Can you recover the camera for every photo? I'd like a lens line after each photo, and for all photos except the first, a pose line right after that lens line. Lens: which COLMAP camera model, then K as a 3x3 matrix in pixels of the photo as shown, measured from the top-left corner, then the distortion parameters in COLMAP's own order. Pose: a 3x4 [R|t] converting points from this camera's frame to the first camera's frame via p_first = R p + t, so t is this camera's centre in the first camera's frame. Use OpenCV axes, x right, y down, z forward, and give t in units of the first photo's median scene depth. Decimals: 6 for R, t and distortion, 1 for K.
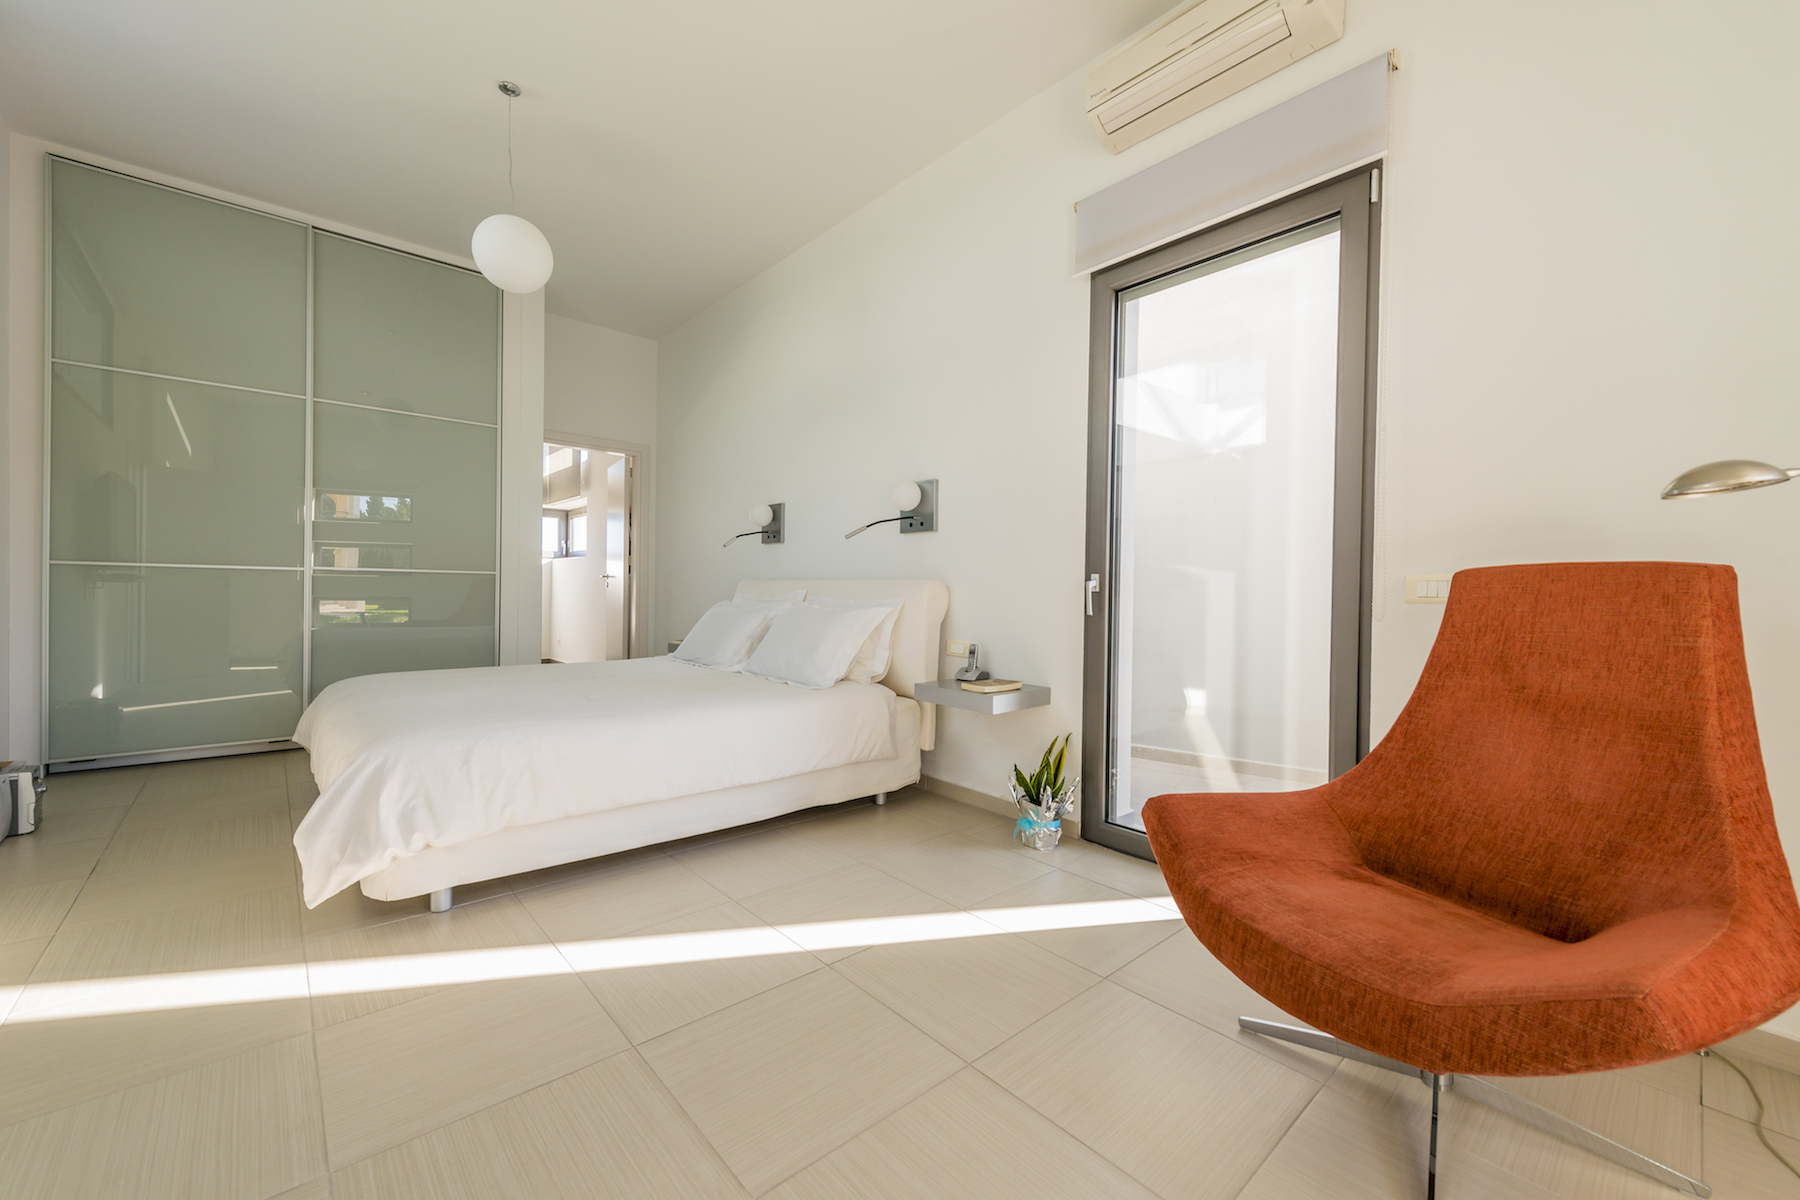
lens RADIAL K [[712.1, 0, 913.4], [0, 712.1, 605.7], [0, 0, 1]] dist [0.015178, -0.008257]
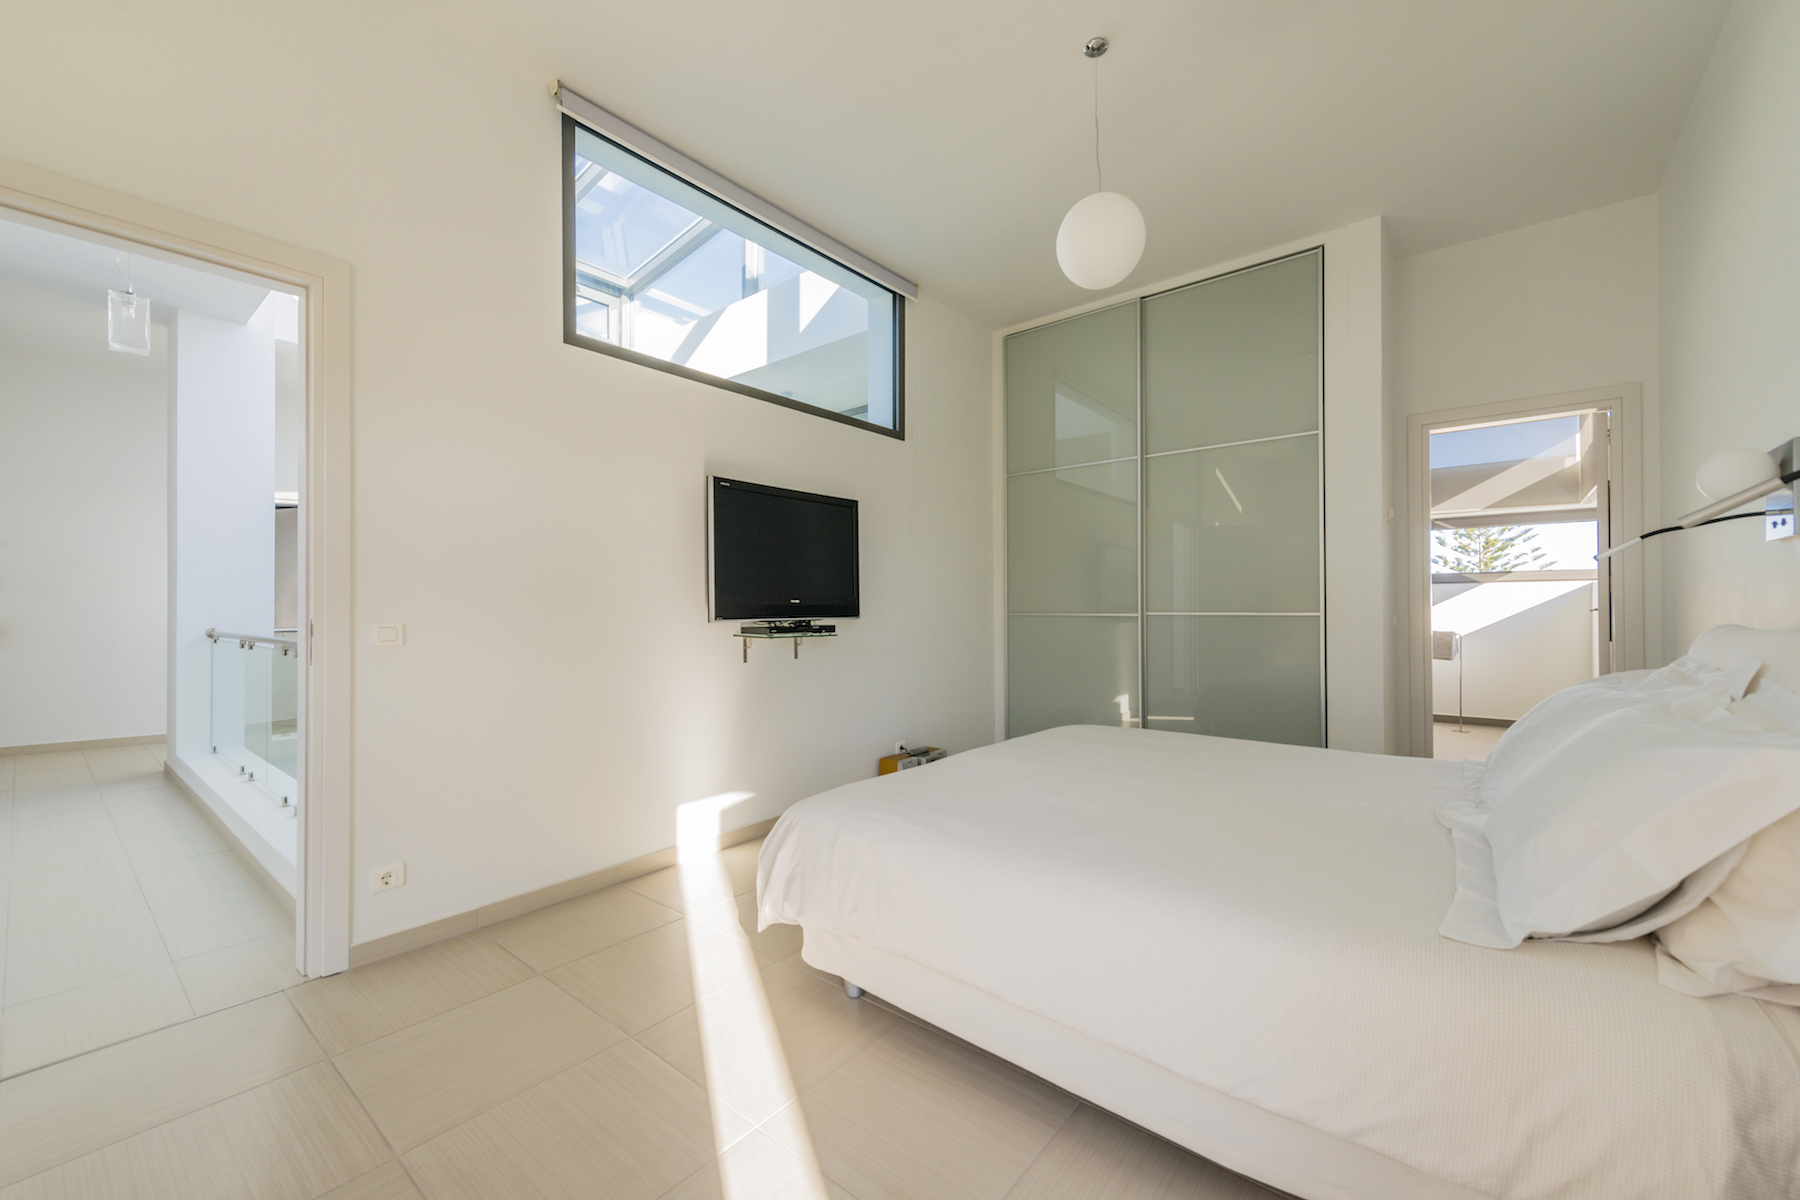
lens RADIAL K [[712.1, 0, 913.4], [0, 712.1, 605.7], [0, 0, 1]] dist [0.015178, -0.008257]
pose [[0.150980, -0.024541, -0.988232, 0.147737], [-0.007026, 0.999640, -0.025898, -0.032205], [0.988512, 0.010854, 0.150754, 0.461947]]
